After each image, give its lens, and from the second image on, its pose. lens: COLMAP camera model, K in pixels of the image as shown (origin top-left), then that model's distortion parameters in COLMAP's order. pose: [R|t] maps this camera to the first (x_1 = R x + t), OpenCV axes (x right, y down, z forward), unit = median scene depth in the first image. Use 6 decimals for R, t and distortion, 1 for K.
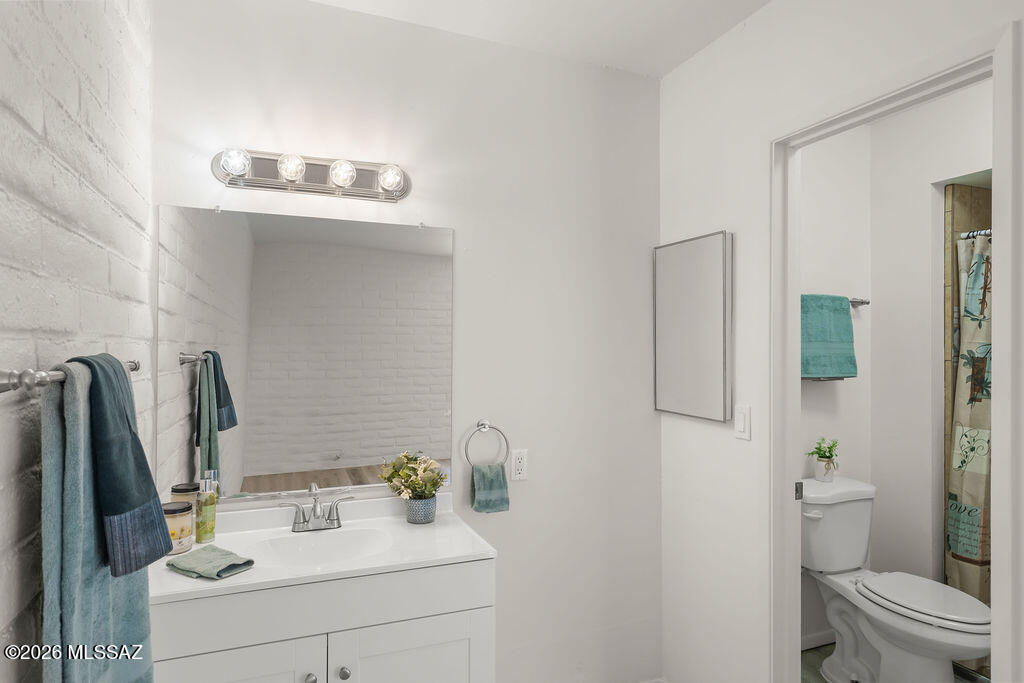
lens RADIAL K [[601.0, 0, 511.1], [0, 601.0, 347.5], [0, 0, 1]] dist [0.005011, 0.001212]
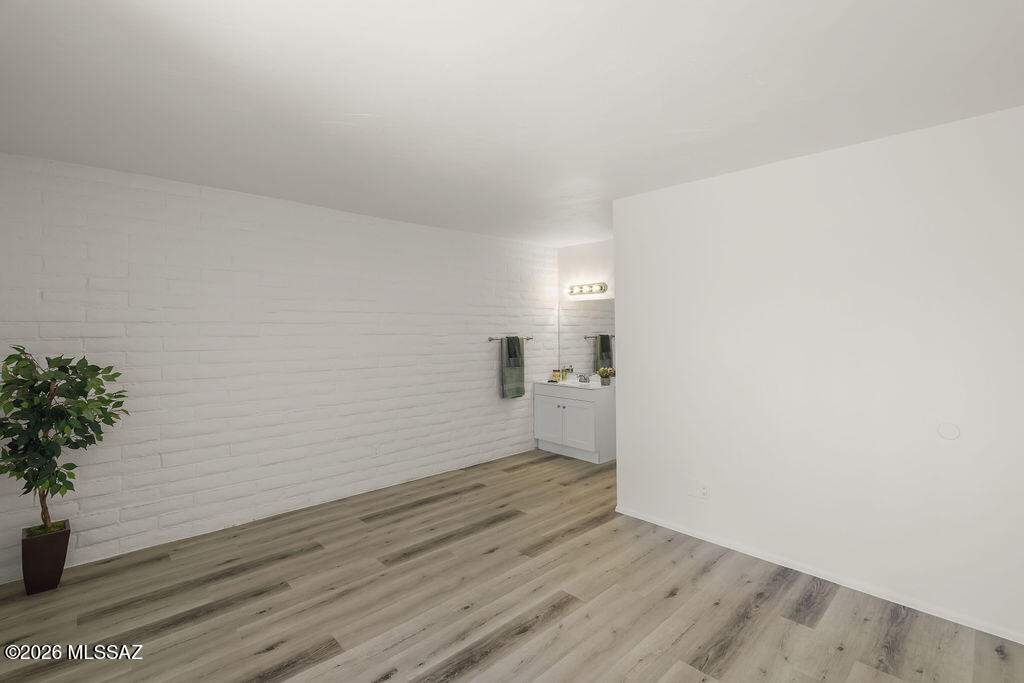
lens RADIAL K [[458.5, 0, 510.3], [0, 458.5, 342.5], [0, 0, 1]] dist [-0.002737, -0.001099]
pose [[0.353625, 0.018890, -0.935197, 2.196691], [0.006688, 0.999719, 0.022722, -0.018767], [0.935363, -0.014289, 0.353399, -0.464747]]
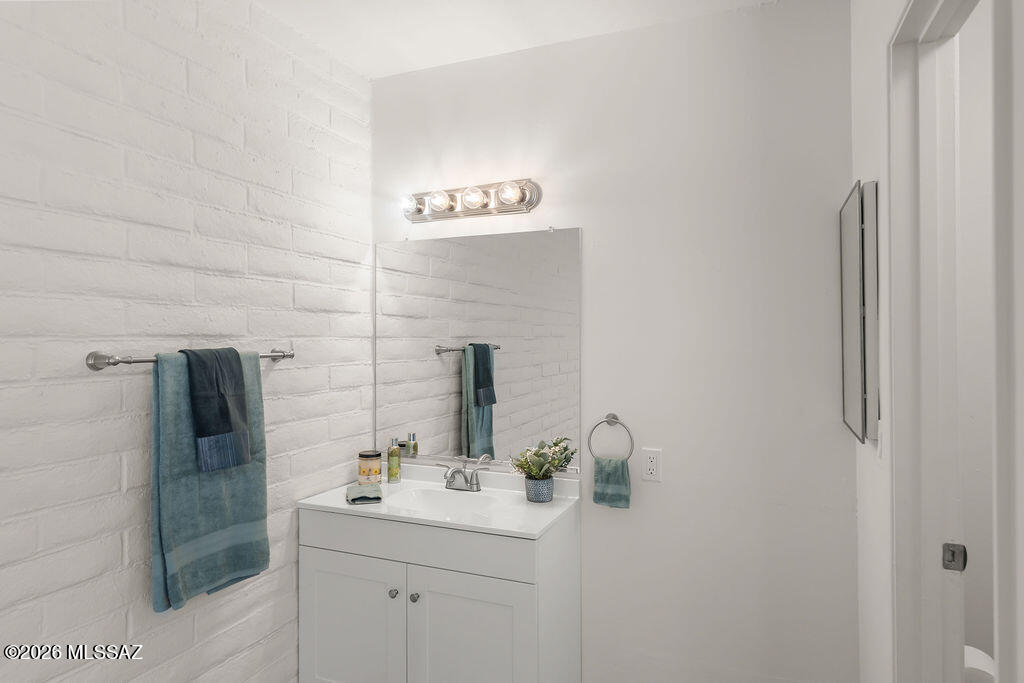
lens RADIAL K [[601.0, 0, 506.7], [0, 601.0, 345.5], [0, 0, 1]] dist [0.005011, 0.001212]
pose [[0.706502, 0.001724, -0.707709, 0.598849], [0.004690, 0.999964, 0.007118, -0.001847], [0.707696, -0.008348, 0.706468, 0.187450]]
